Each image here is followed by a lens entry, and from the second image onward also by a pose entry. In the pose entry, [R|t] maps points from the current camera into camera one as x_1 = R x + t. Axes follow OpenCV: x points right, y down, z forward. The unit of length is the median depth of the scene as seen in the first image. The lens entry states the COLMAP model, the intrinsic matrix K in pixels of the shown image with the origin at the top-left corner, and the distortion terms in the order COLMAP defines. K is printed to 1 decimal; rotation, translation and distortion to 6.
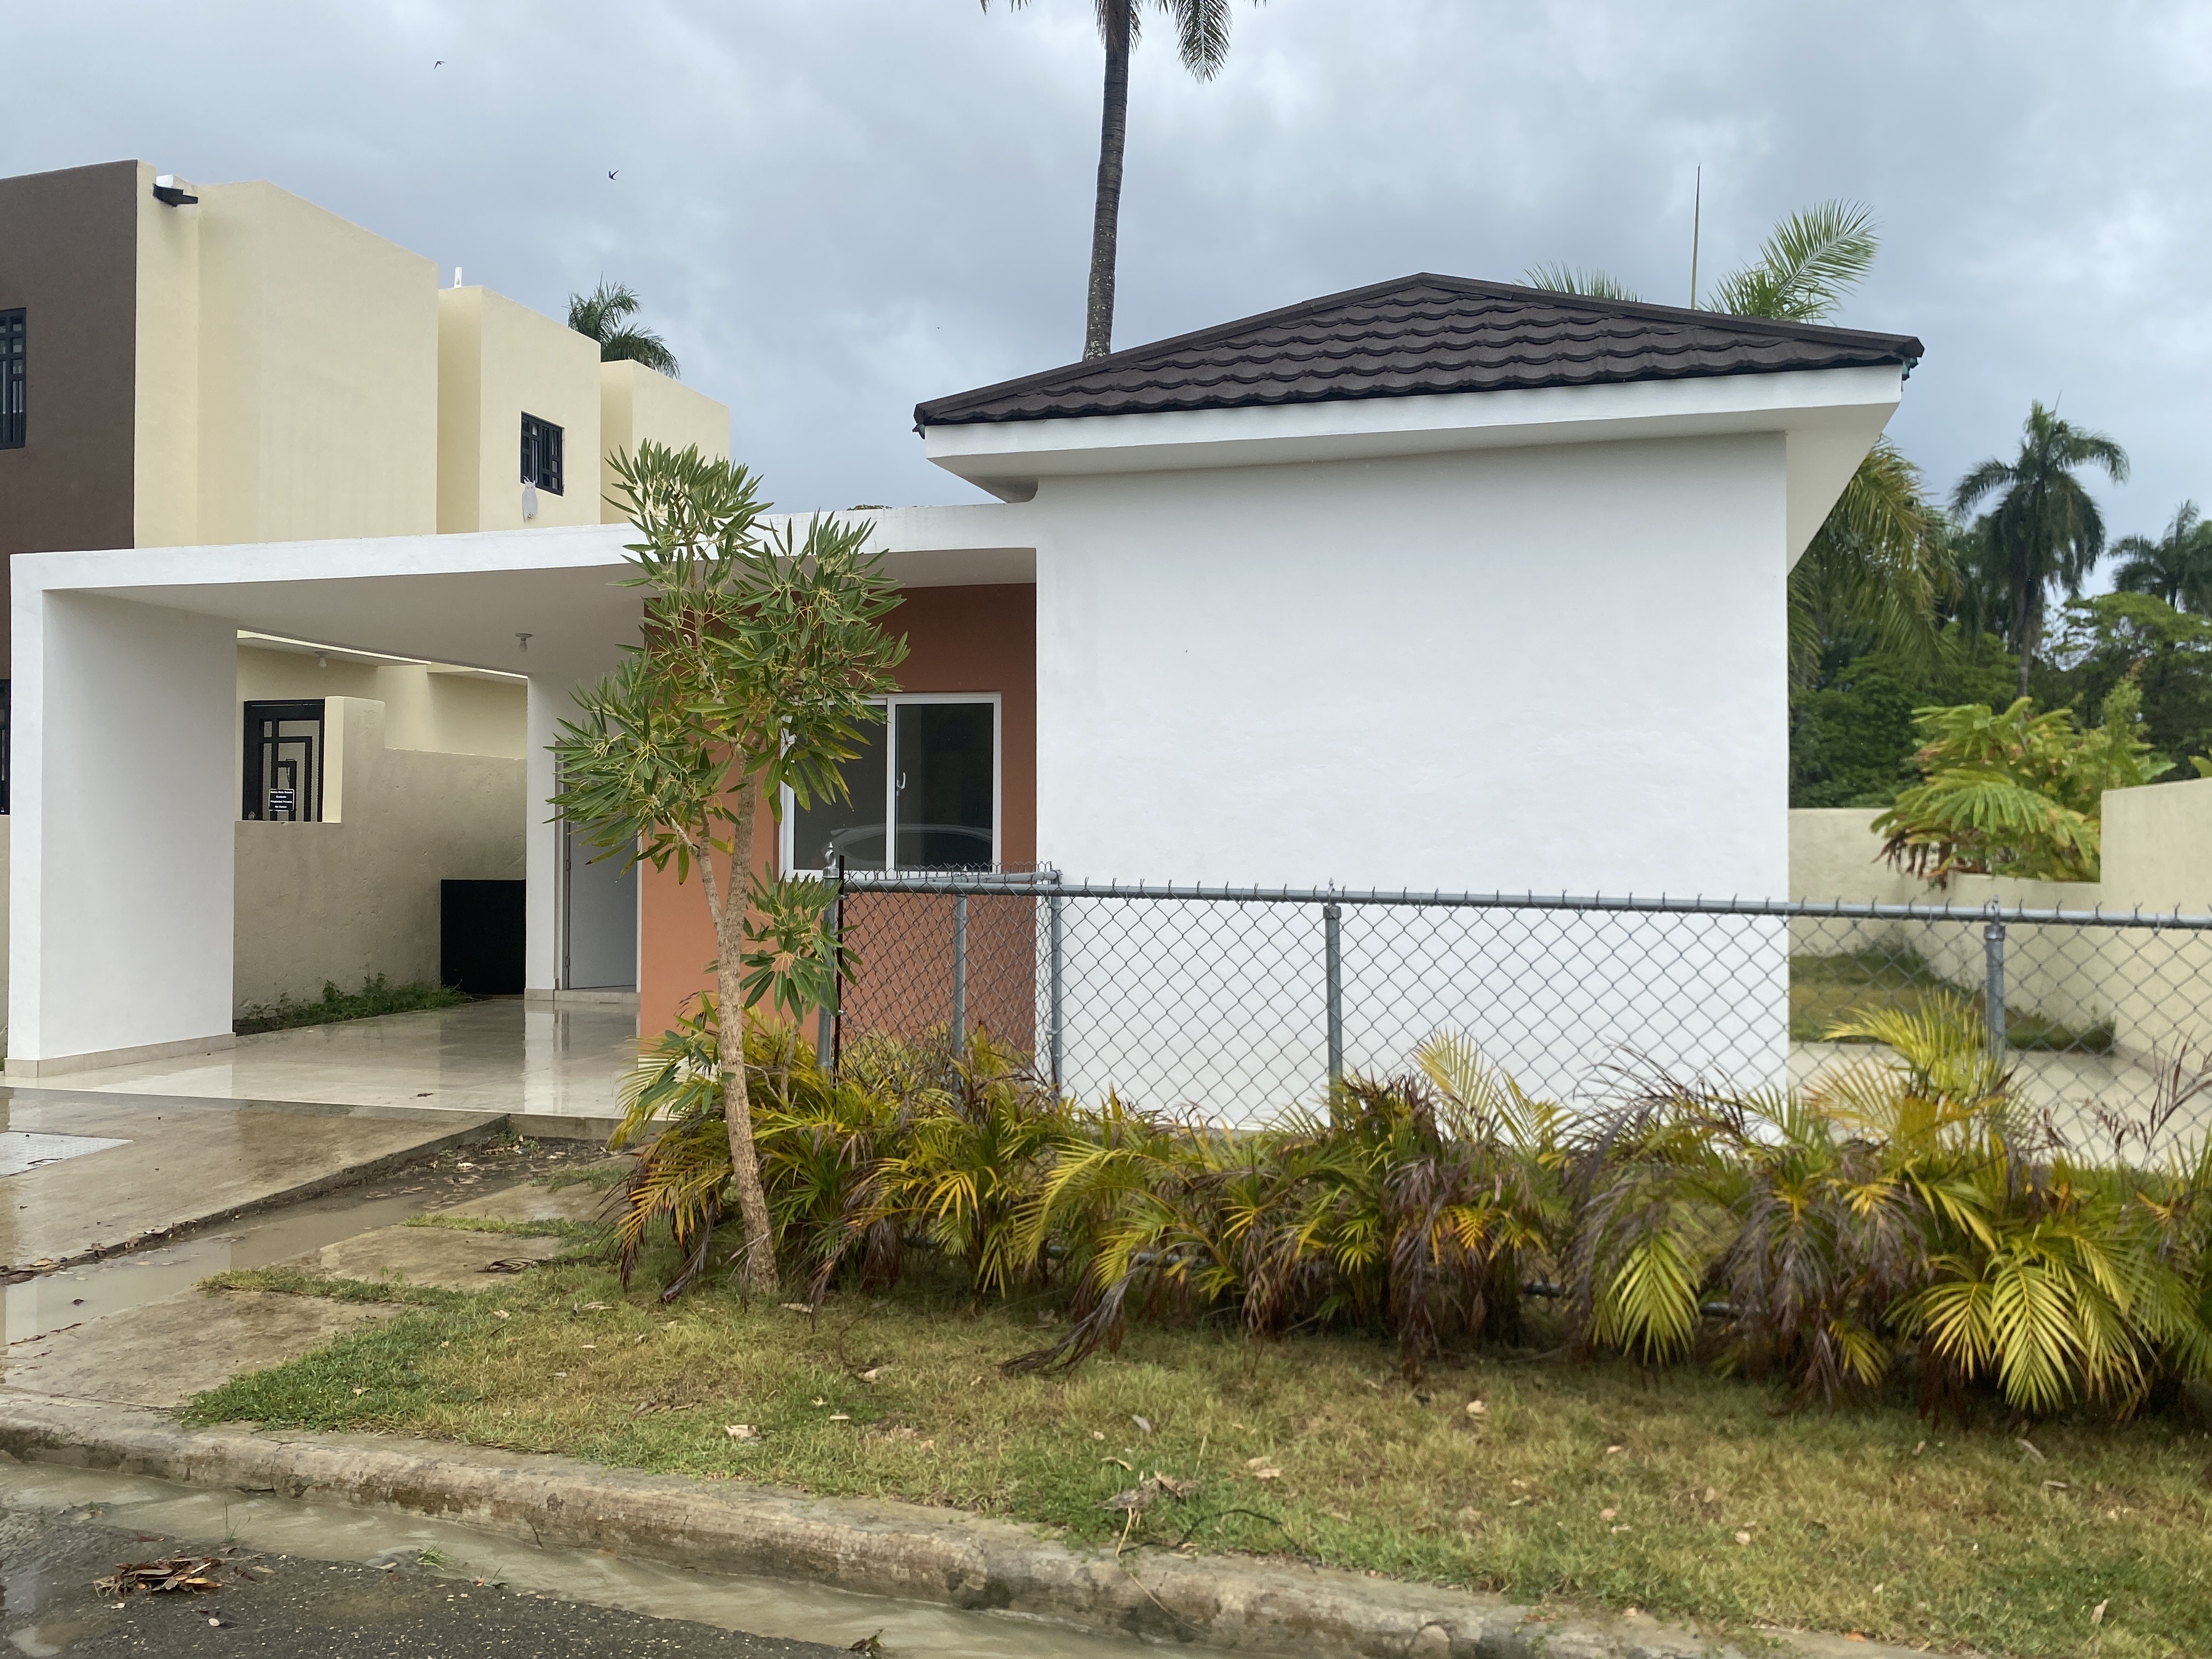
lens RADIAL K [[1704.4, 0, 1106.0], [0, 1704.4, 829.5], [0, 0, 1]] dist [0.008582, 0.004563]
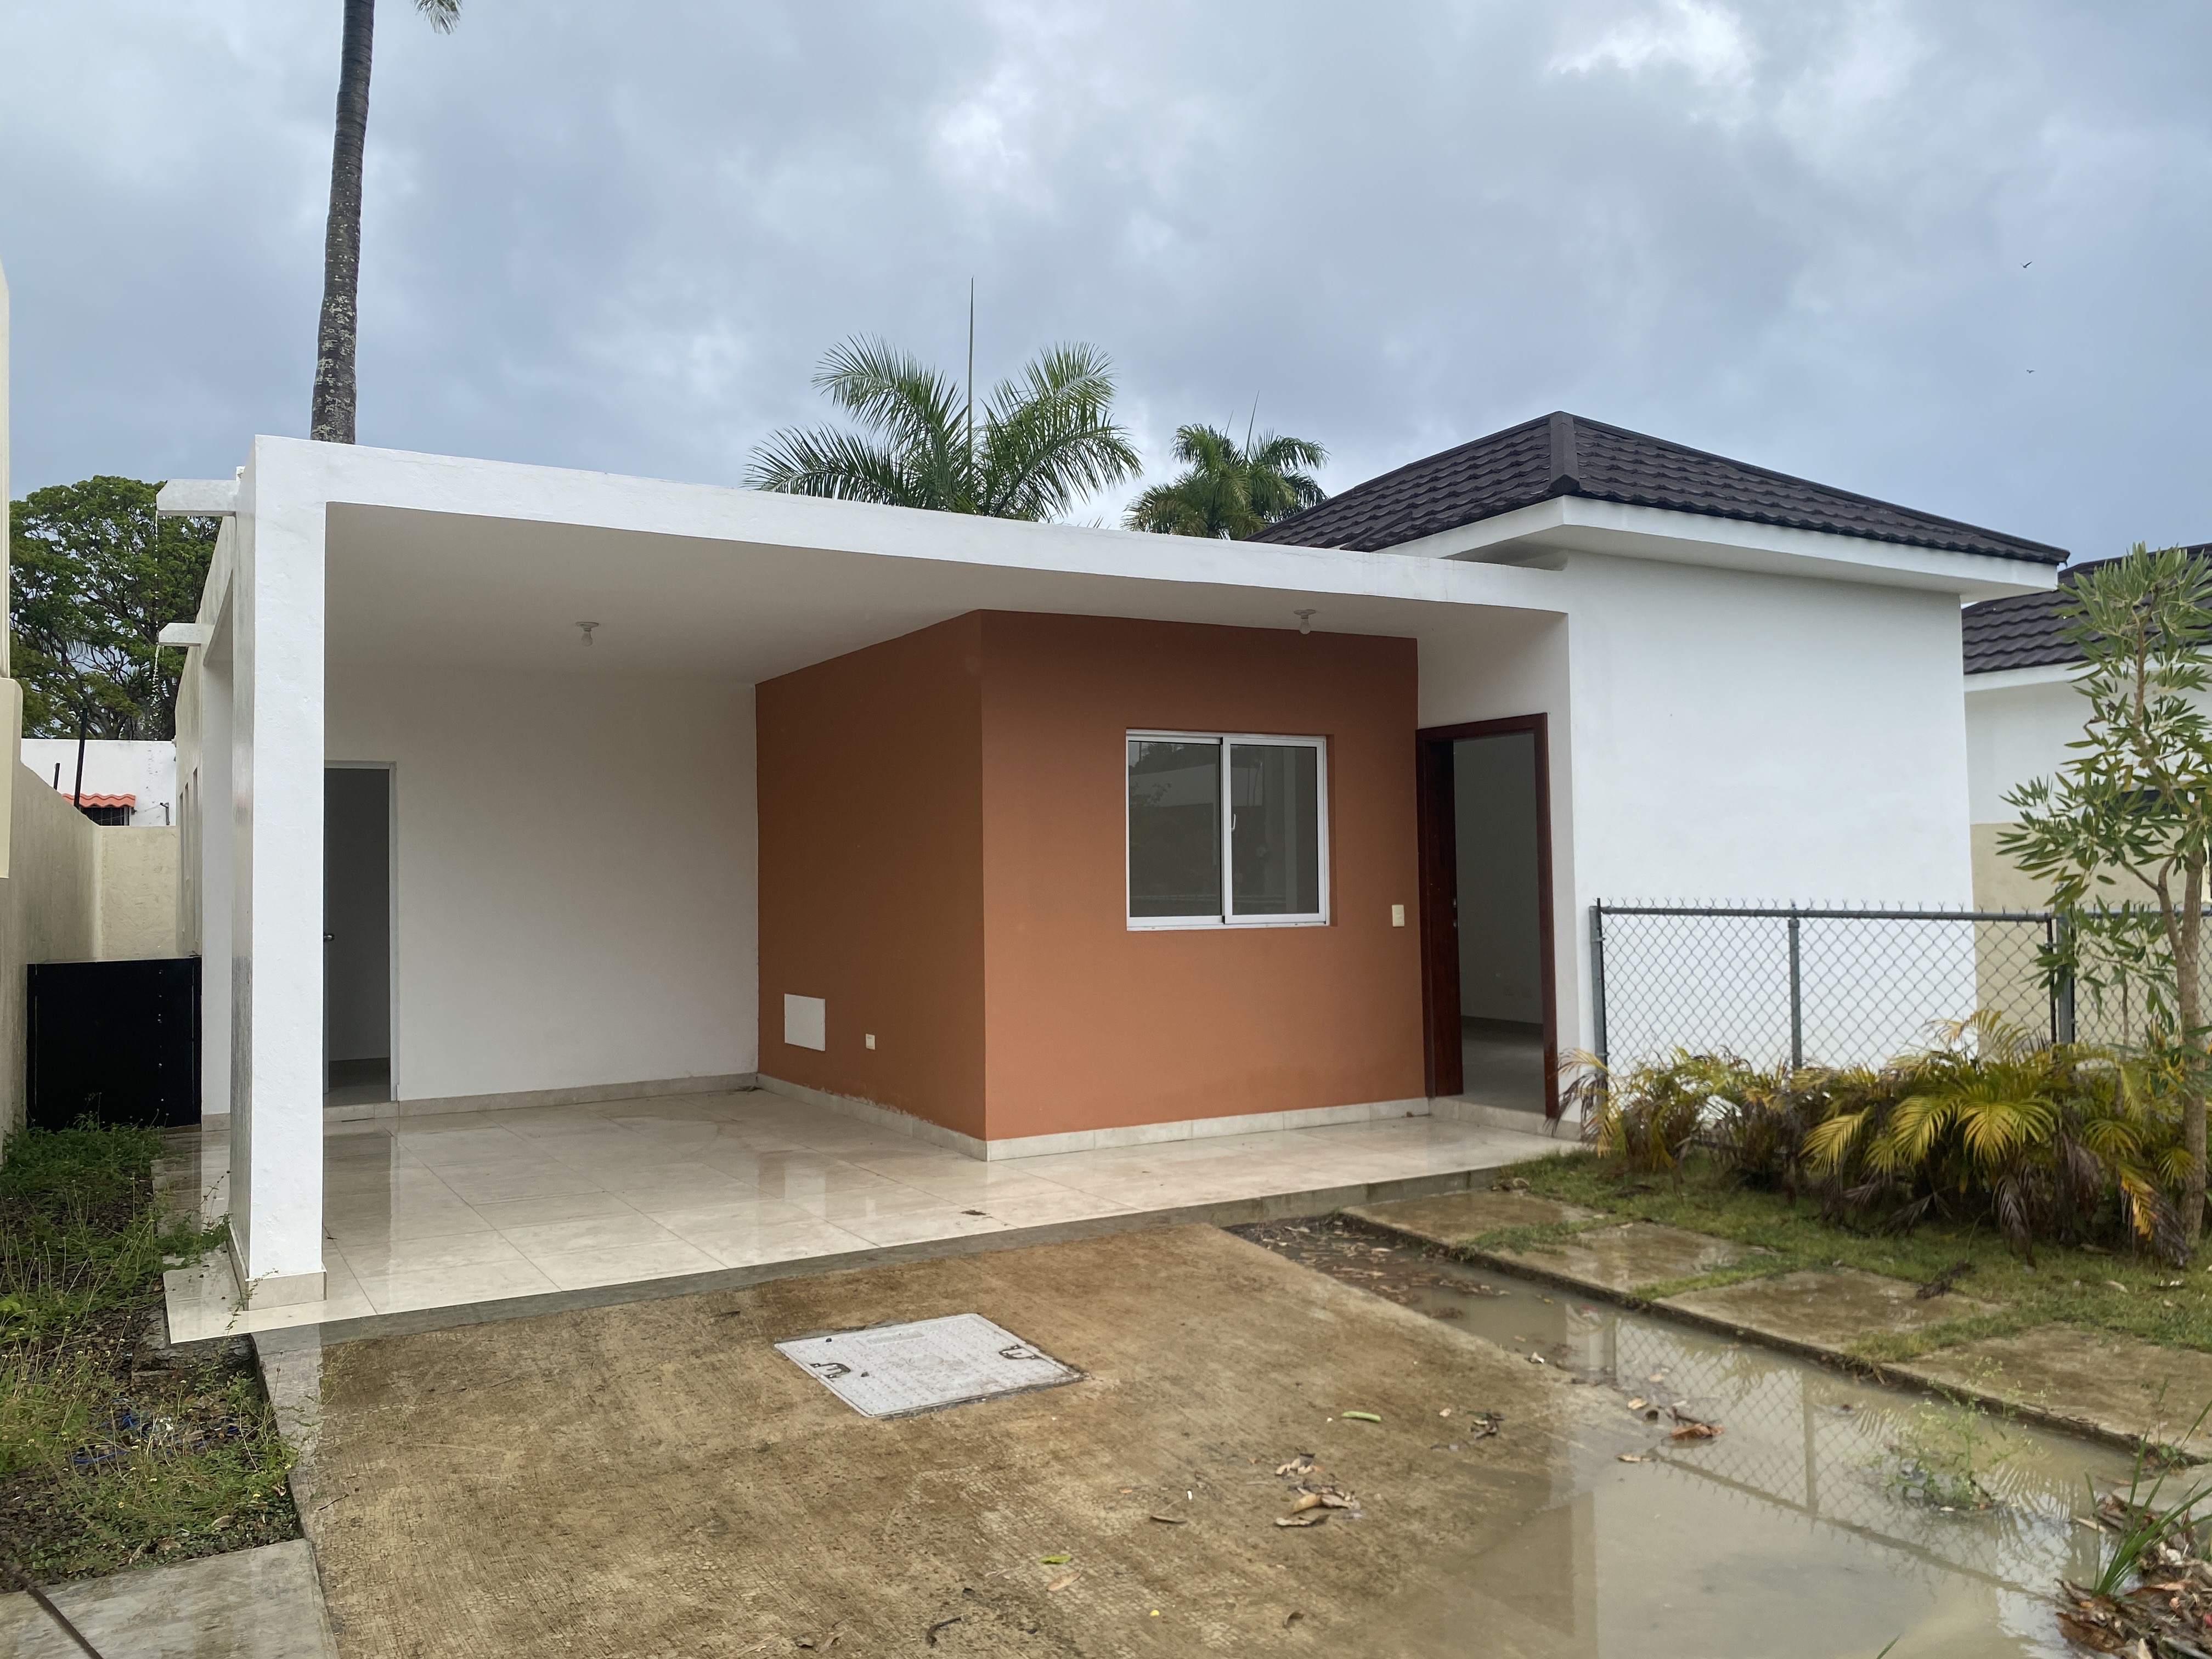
lens RADIAL K [[1704.4, 0, 1106.0], [0, 1704.4, 829.5], [0, 0, 1]] dist [0.008582, 0.004563]
pose [[0.703787, 0.012797, 0.710296, -1.045816], [0.001628, 0.999806, -0.019626, -0.001293], [-0.710410, 0.014969, 0.703629, 0.367258]]
